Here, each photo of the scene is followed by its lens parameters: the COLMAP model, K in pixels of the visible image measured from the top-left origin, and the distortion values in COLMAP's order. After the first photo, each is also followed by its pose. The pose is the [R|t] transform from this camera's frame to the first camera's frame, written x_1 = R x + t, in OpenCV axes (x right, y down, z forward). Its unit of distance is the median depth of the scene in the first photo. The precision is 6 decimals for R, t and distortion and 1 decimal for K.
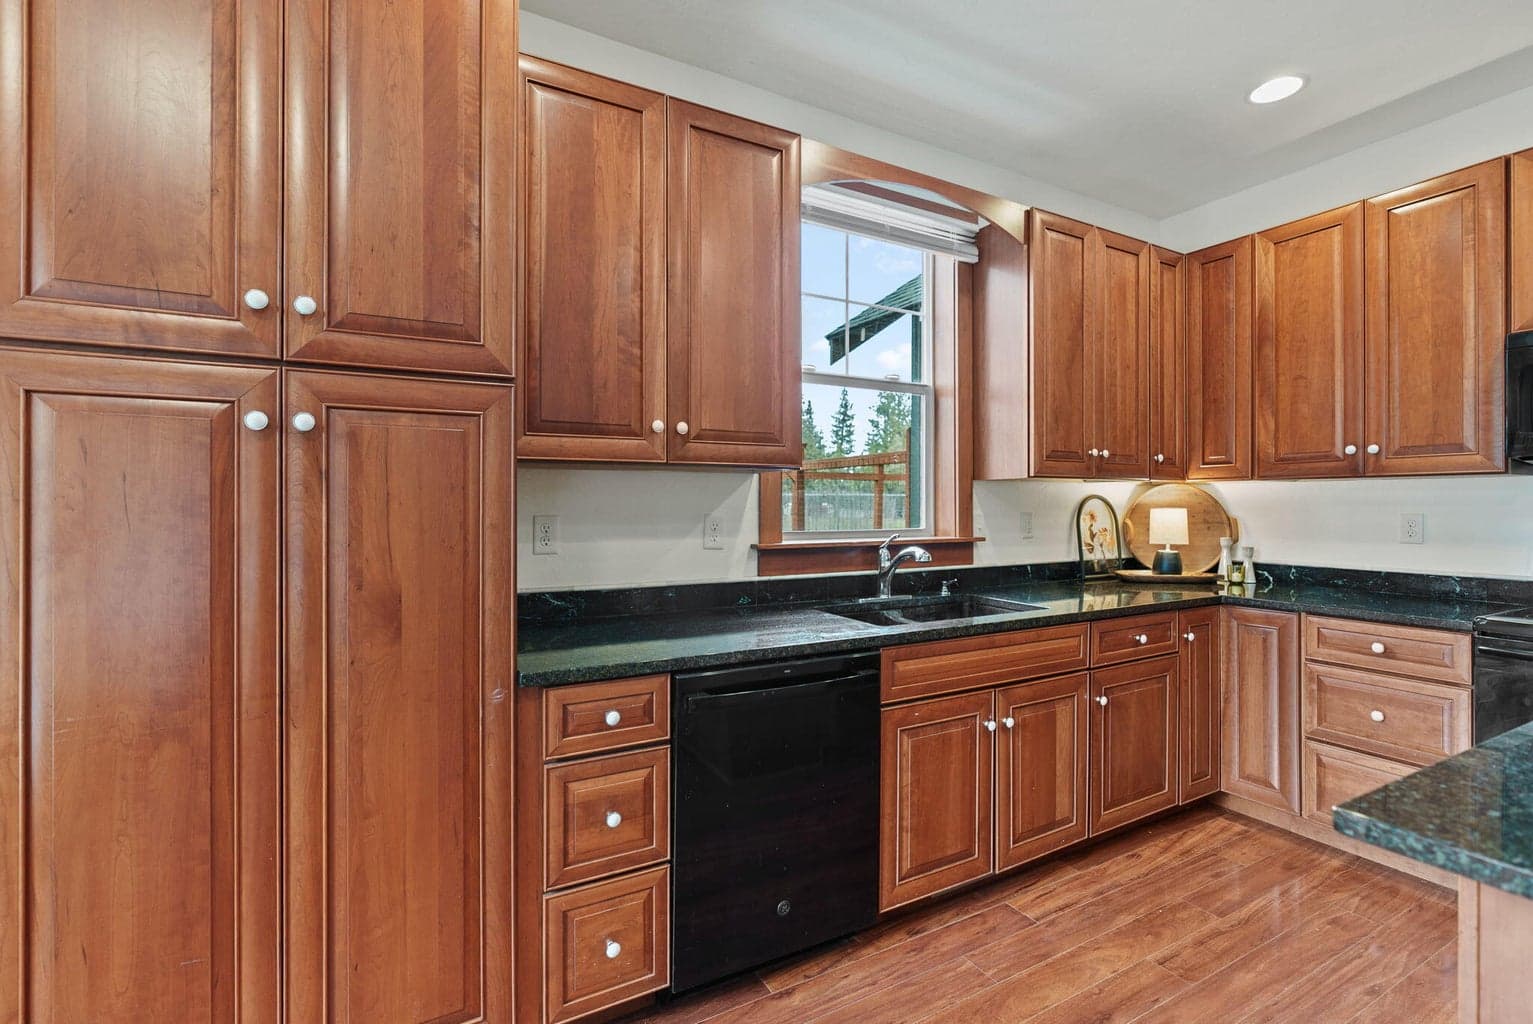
lens RADIAL K [[689.7, 0, 760.6], [0, 689.7, 502.6], [0, 0, 1]] dist [-0.010409, 0.003397]
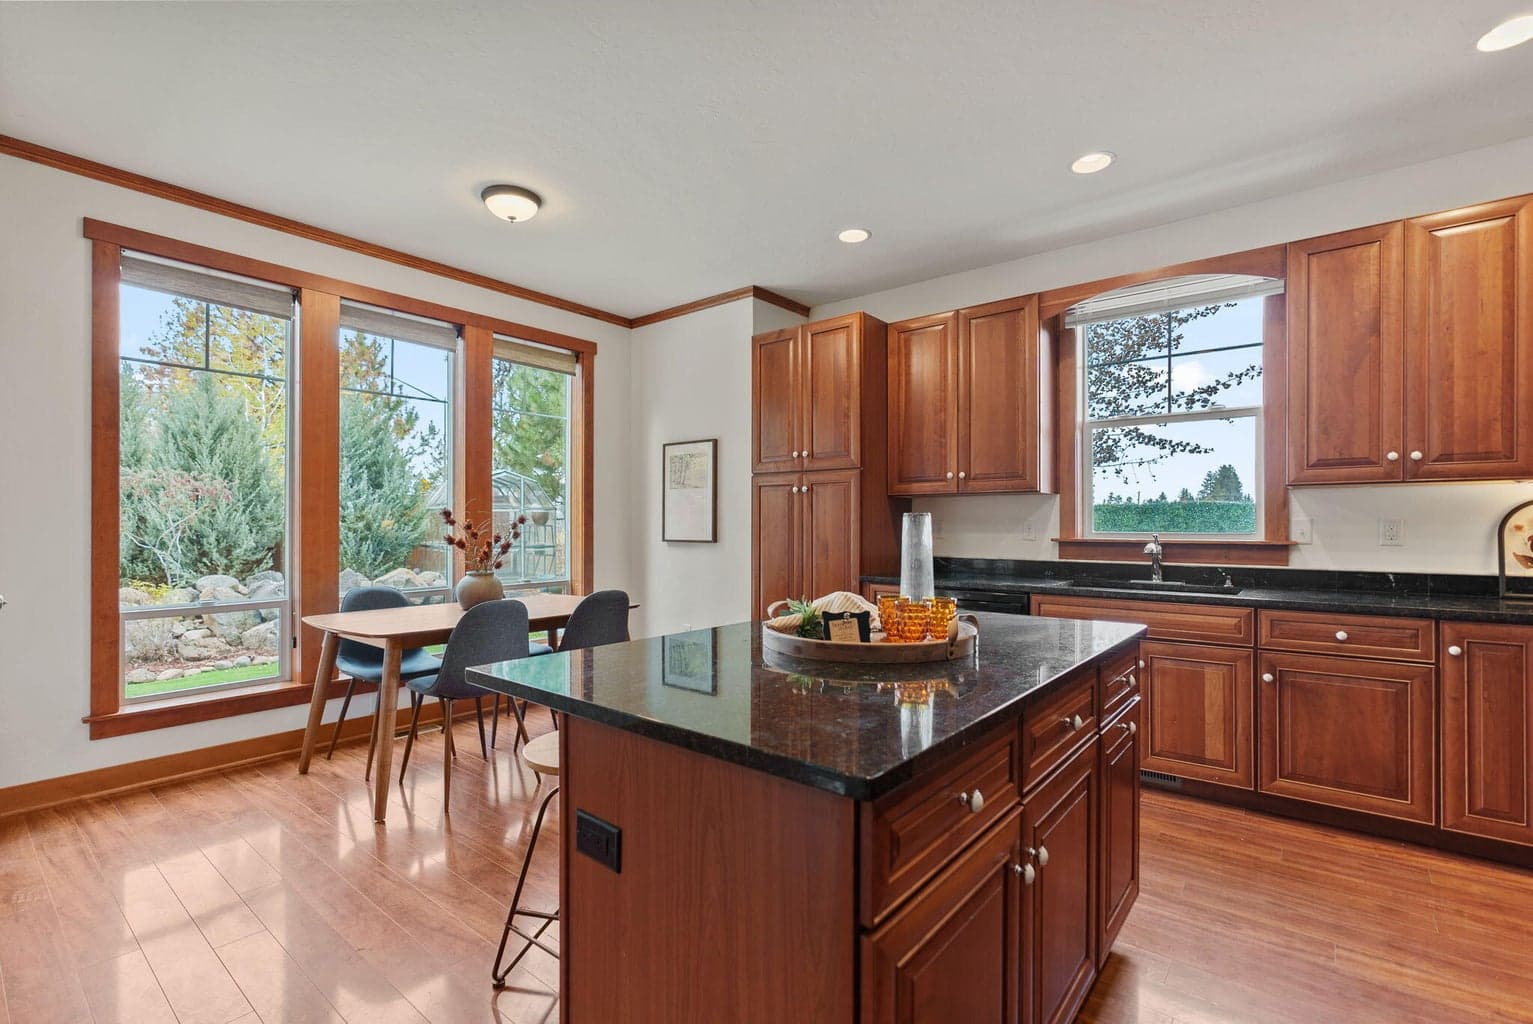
lens RADIAL K [[689.7, 0, 762.0], [0, 689.7, 519.4], [0, 0, 1]] dist [-0.010409, 0.003397]
pose [[0.370616, -0.006128, -0.928766, 1.443466], [0.002023, 0.999981, -0.005791, 0.028865], [0.928784, 0.000268, 0.370621, -0.261963]]
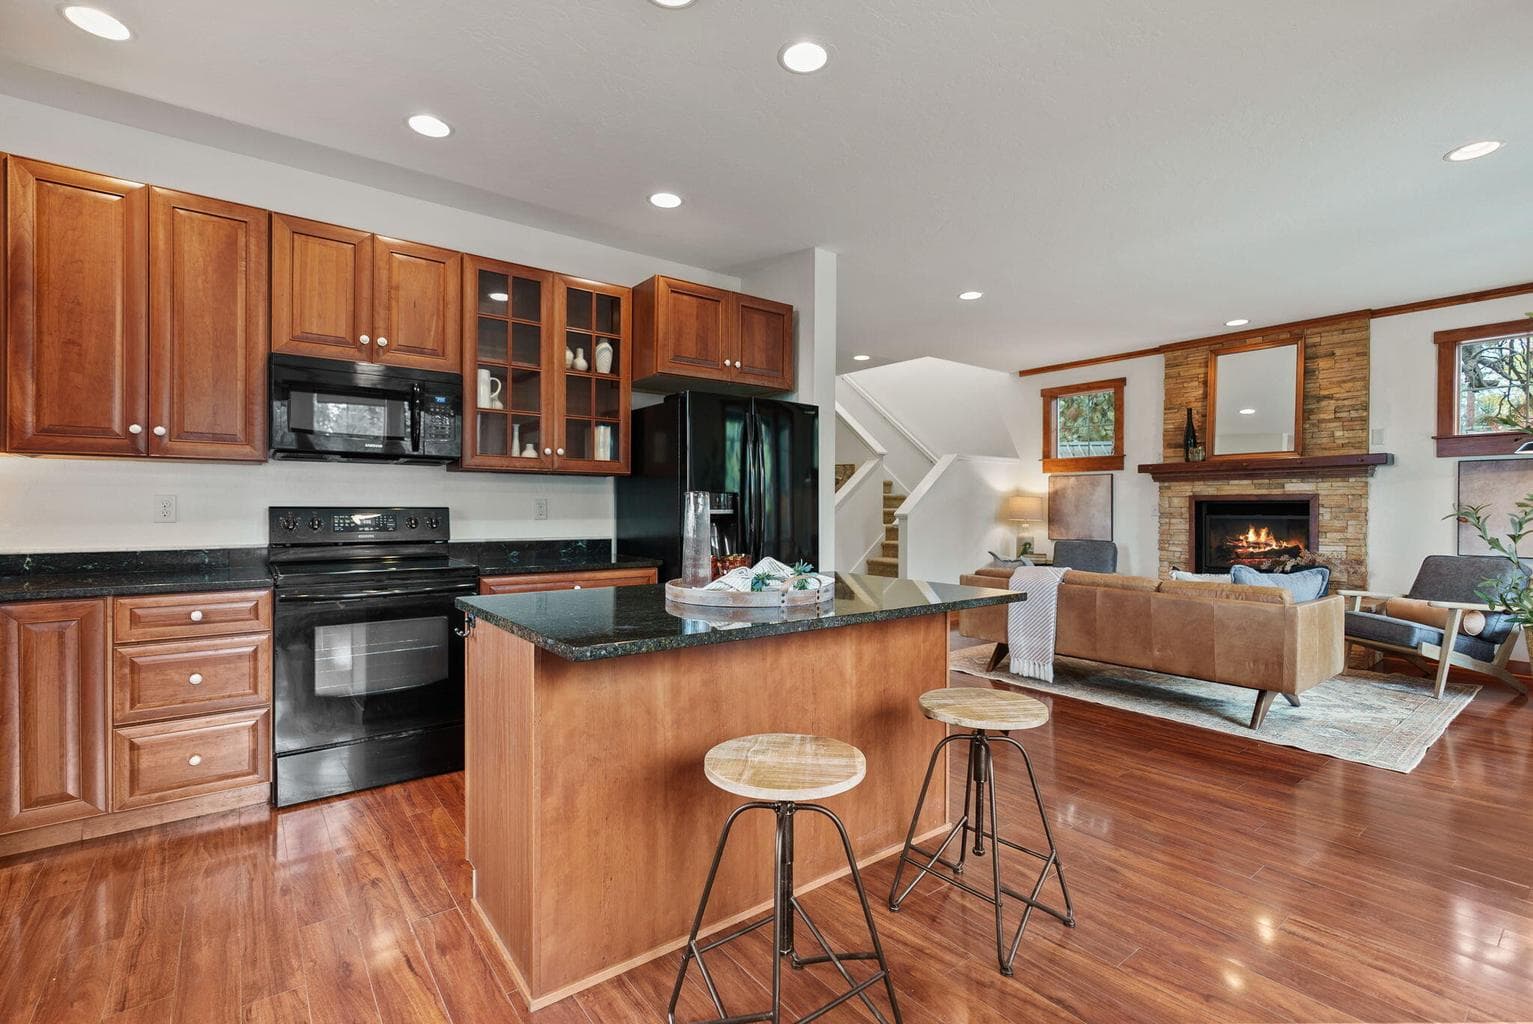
lens RADIAL K [[689.7, 0, 766.3], [0, 689.7, 509.9], [0, 0, 1]] dist [-0.010409, 0.003397]
pose [[-0.147880, -0.004053, 0.988997, -0.331294], [-0.008311, 0.999961, 0.002855, 0.038581], [-0.988970, -0.007798, -0.147908, 0.304558]]
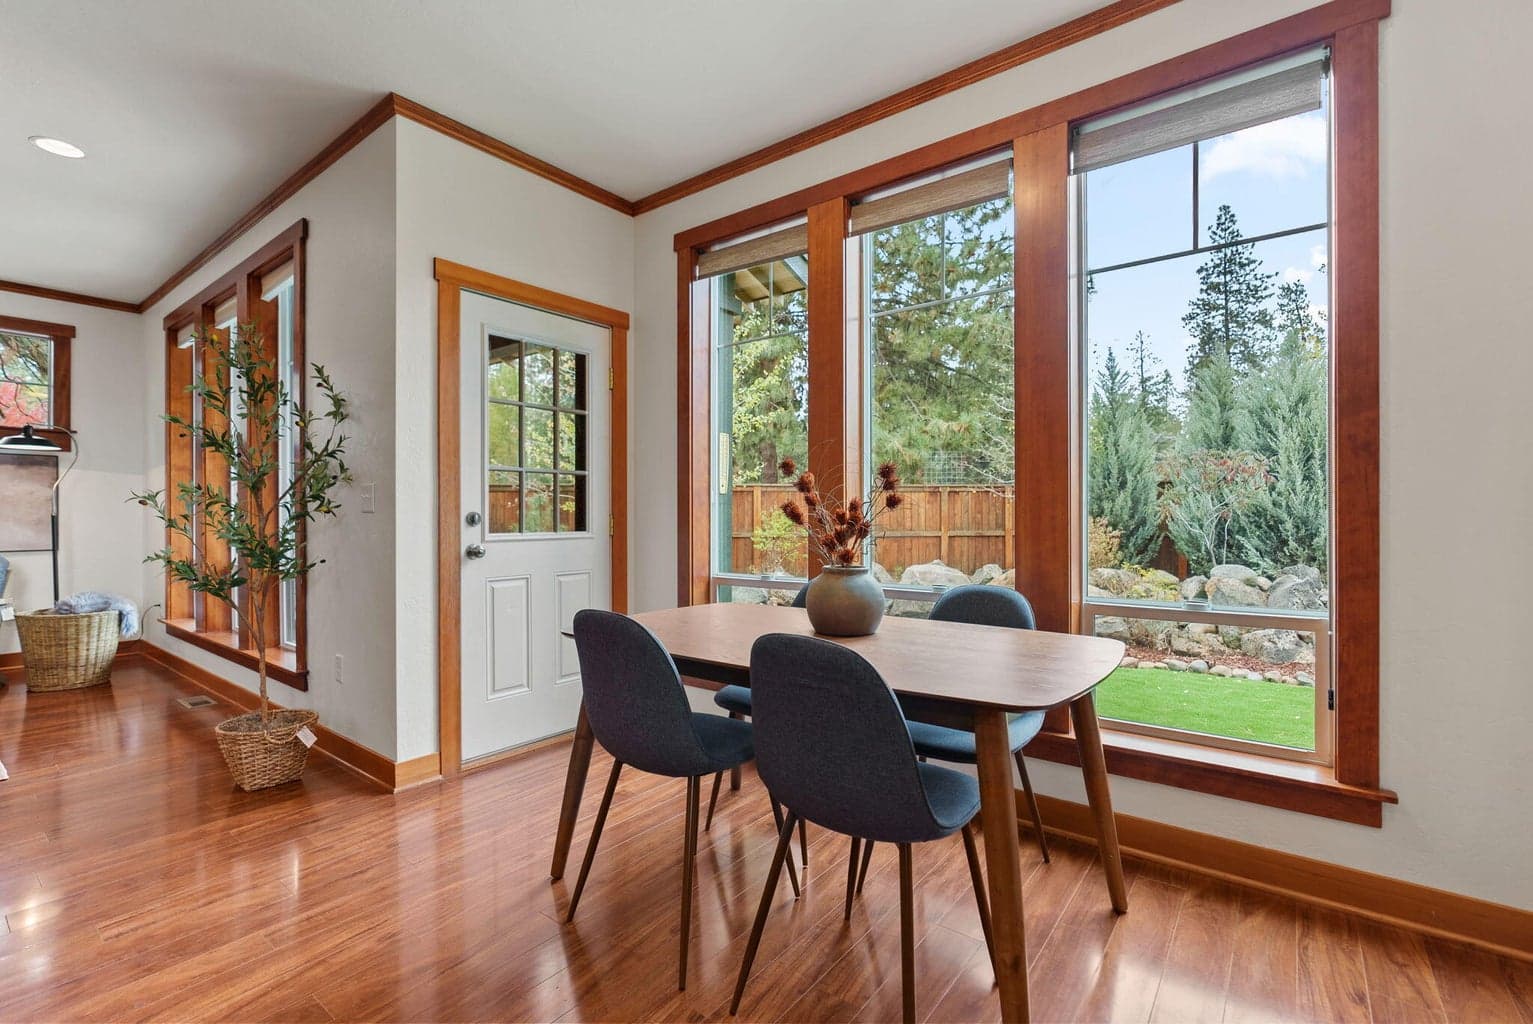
lens RADIAL K [[689.7, 0, 768.6], [0, 689.7, 517.0], [0, 0, 1]] dist [-0.010409, 0.003397]
pose [[-0.915156, 0.002842, -0.403089, 0.050619], [0.003442, 0.999994, -0.000764, 0.078191], [0.403084, -0.002087, -0.915161, 0.588334]]
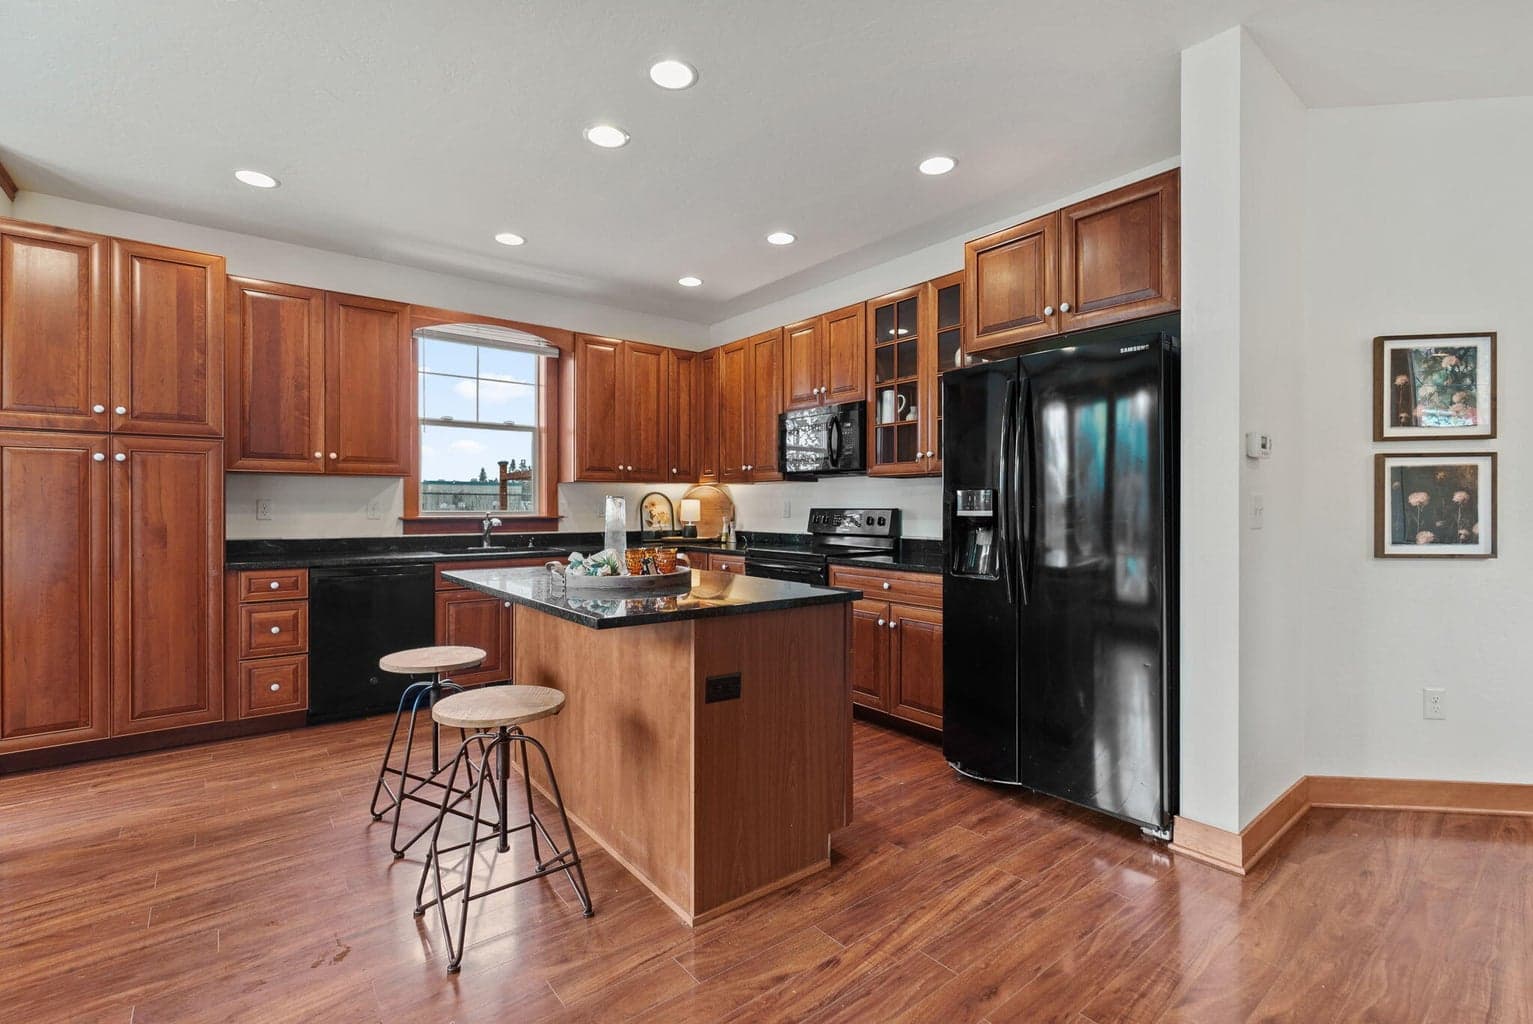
lens RADIAL K [[689.7, 0, 764.5], [0, 689.7, 508.5], [0, 0, 1]] dist [-0.010409, 0.003397]
pose [[0.986189, 0.000998, 0.165620, 0.761523], [-0.001915, 0.999984, 0.005375, 0.031779], [-0.165612, -0.005618, 0.986175, -1.140152]]
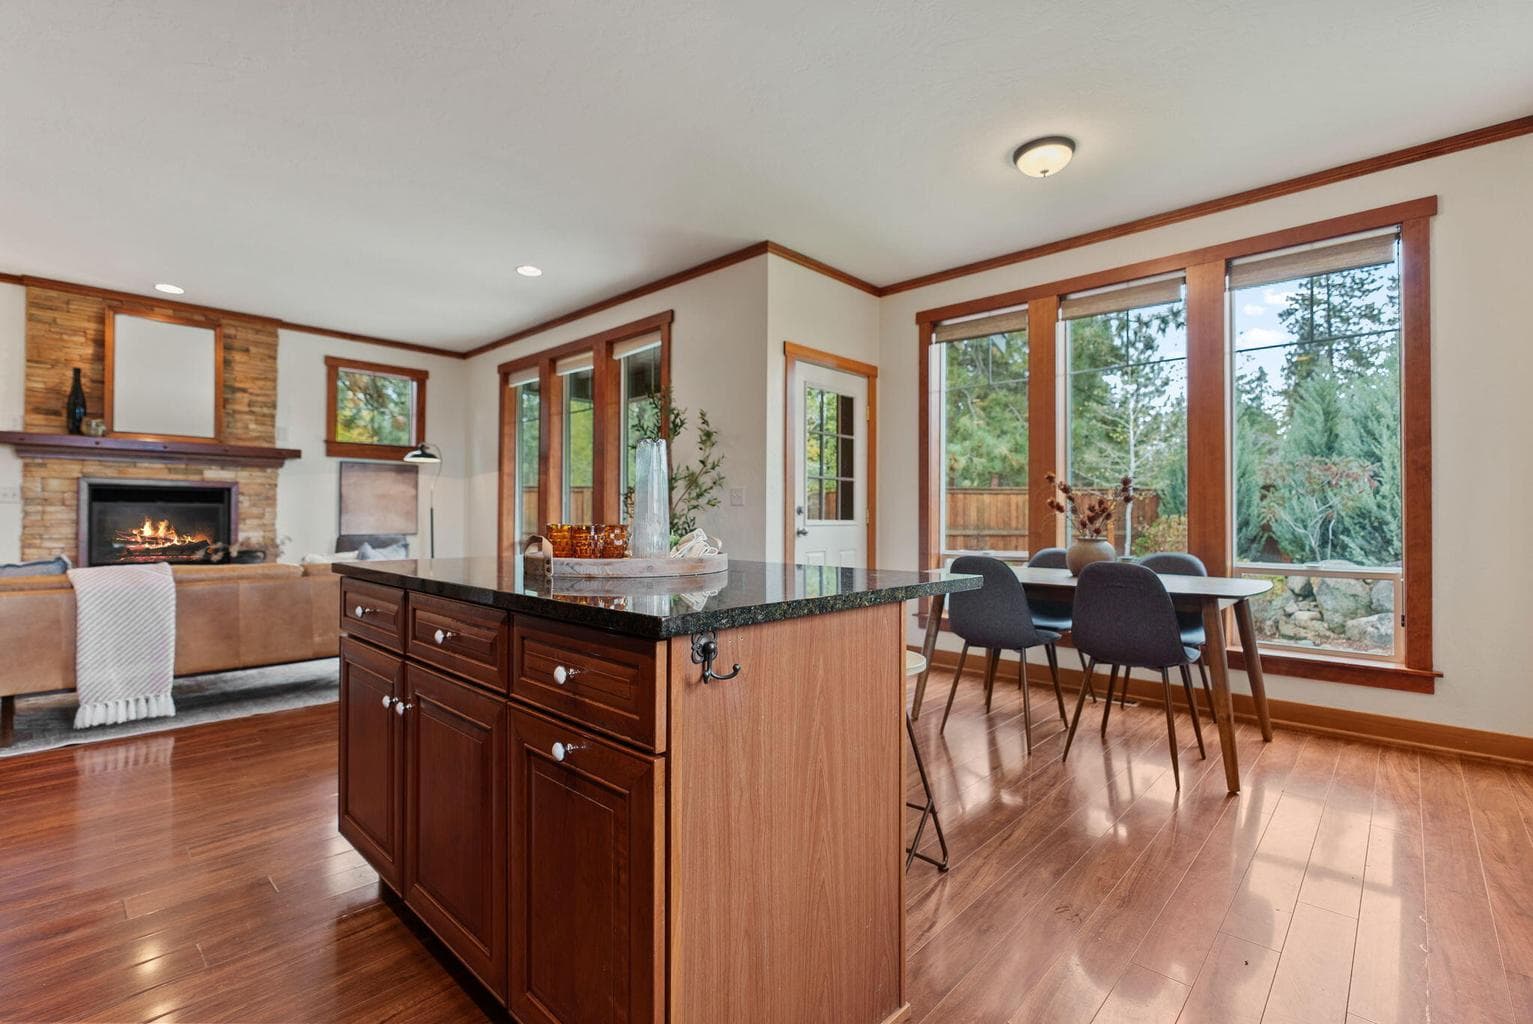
lens RADIAL K [[689.7, 0, 767.5], [0, 689.7, 509.7], [0, 0, 1]] dist [-0.010409, 0.003397]
pose [[-0.950269, -0.007783, -0.311334, 0.822081], [-0.003631, 0.999897, -0.013912, 0.107839], [0.311410, -0.012090, -0.950199, 1.069745]]
